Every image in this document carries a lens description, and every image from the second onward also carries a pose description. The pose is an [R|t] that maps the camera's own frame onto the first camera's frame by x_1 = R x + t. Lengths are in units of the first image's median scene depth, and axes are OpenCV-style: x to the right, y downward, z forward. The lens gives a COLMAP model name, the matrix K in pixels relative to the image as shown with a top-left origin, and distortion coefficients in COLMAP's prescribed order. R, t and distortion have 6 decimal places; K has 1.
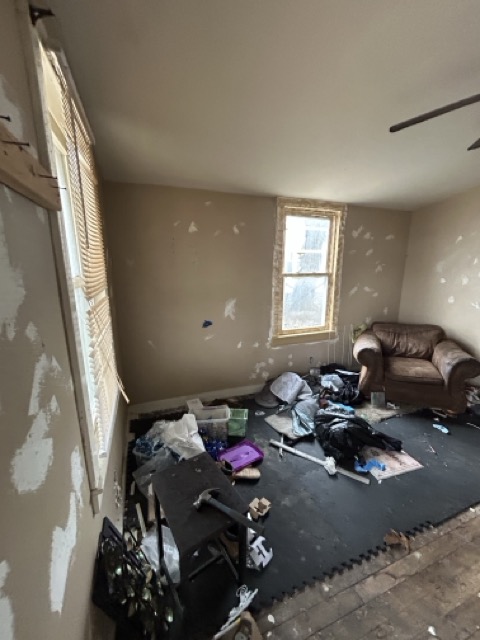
lens RADIAL K [[259.6, 0, 241.7], [0, 259.6, 318.7], [0, 0, 1]] dist [-0.001960, 0.000346]
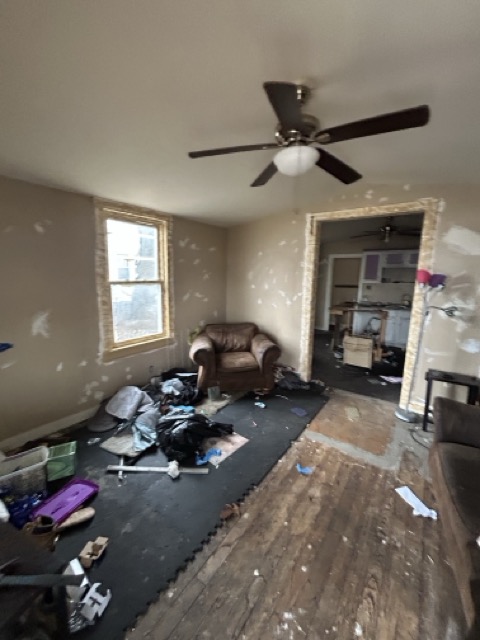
lens RADIAL K [[259.6, 0, 242.4], [0, 259.6, 318.9], [0, 0, 1]] dist [-0.001960, 0.000346]
pose [[0.835510, -0.080750, 0.543510, 0.047691], [0.094774, 0.995496, 0.002211, 0.001942], [-0.541241, 0.049663, 0.839400, -0.021134]]
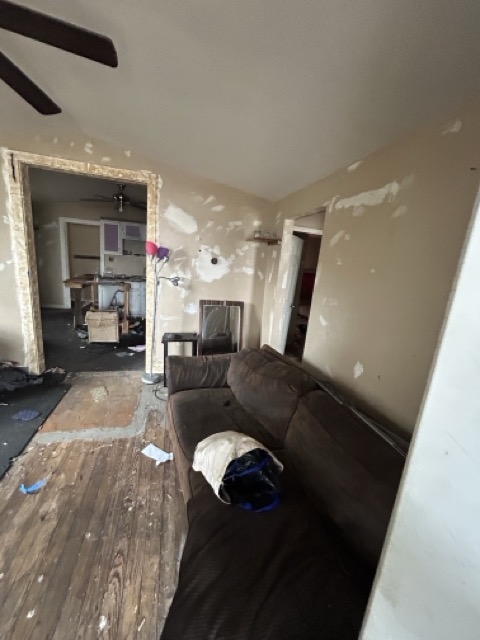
lens RADIAL K [[259.6, 0, 240.7], [0, 259.6, 319.0], [0, 0, 1]] dist [-0.001960, 0.000346]
pose [[0.110029, -0.208574, 0.971798, 0.133489], [0.111584, 0.974145, 0.196444, 0.021638], [-0.987645, 0.086823, 0.130458, -0.043547]]
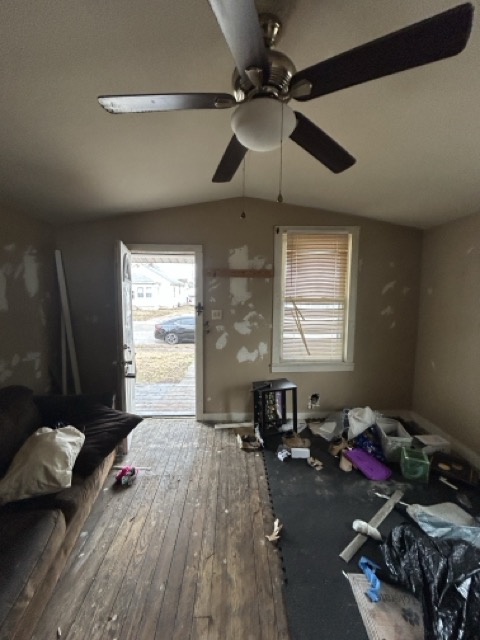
lens RADIAL K [[259.6, 0, 239.4], [0, 259.6, 322.5], [0, 0, 1]] dist [-0.001960, 0.000346]
pose [[-0.334001, 0.101248, -0.937119, 0.900136], [-0.197807, 0.964546, 0.174712, -0.106557], [0.921583, 0.243722, -0.302132, 0.541591]]
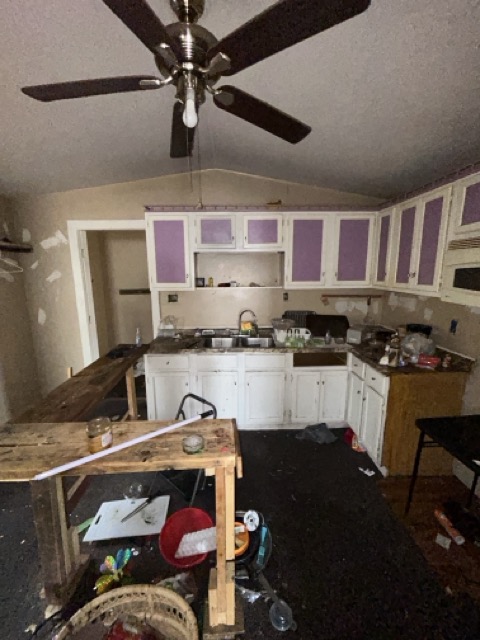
lens RADIAL K [[259.6, 0, 241.9], [0, 259.6, 320.7], [0, 0, 1]] dist [-0.001960, 0.000346]
pose [[0.325847, -0.179242, 0.928276, 1.468391], [0.195316, 0.973445, 0.119403, -0.159887], [-0.925027, 0.142400, 0.352202, 0.732757]]
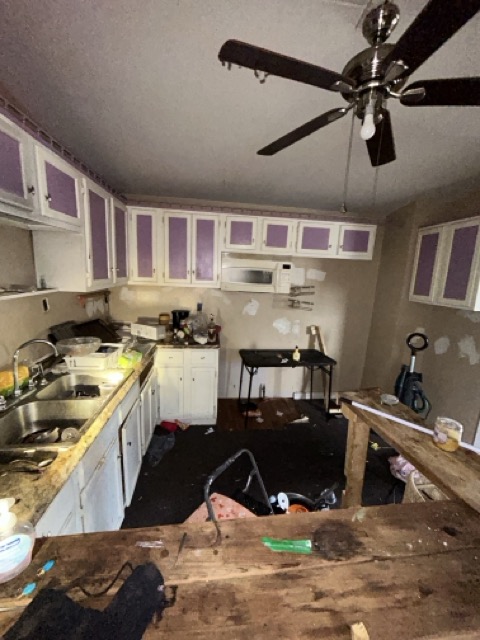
lens RADIAL K [[259.6, 0, 241.4], [0, 259.6, 319.0], [0, 0, 1]] dist [-0.001960, 0.000346]
pose [[-0.967936, -0.094361, 0.232801, 1.937184], [-0.001285, 0.928612, 0.371049, -0.306793], [-0.251195, 0.358852, -0.898958, 1.433034]]
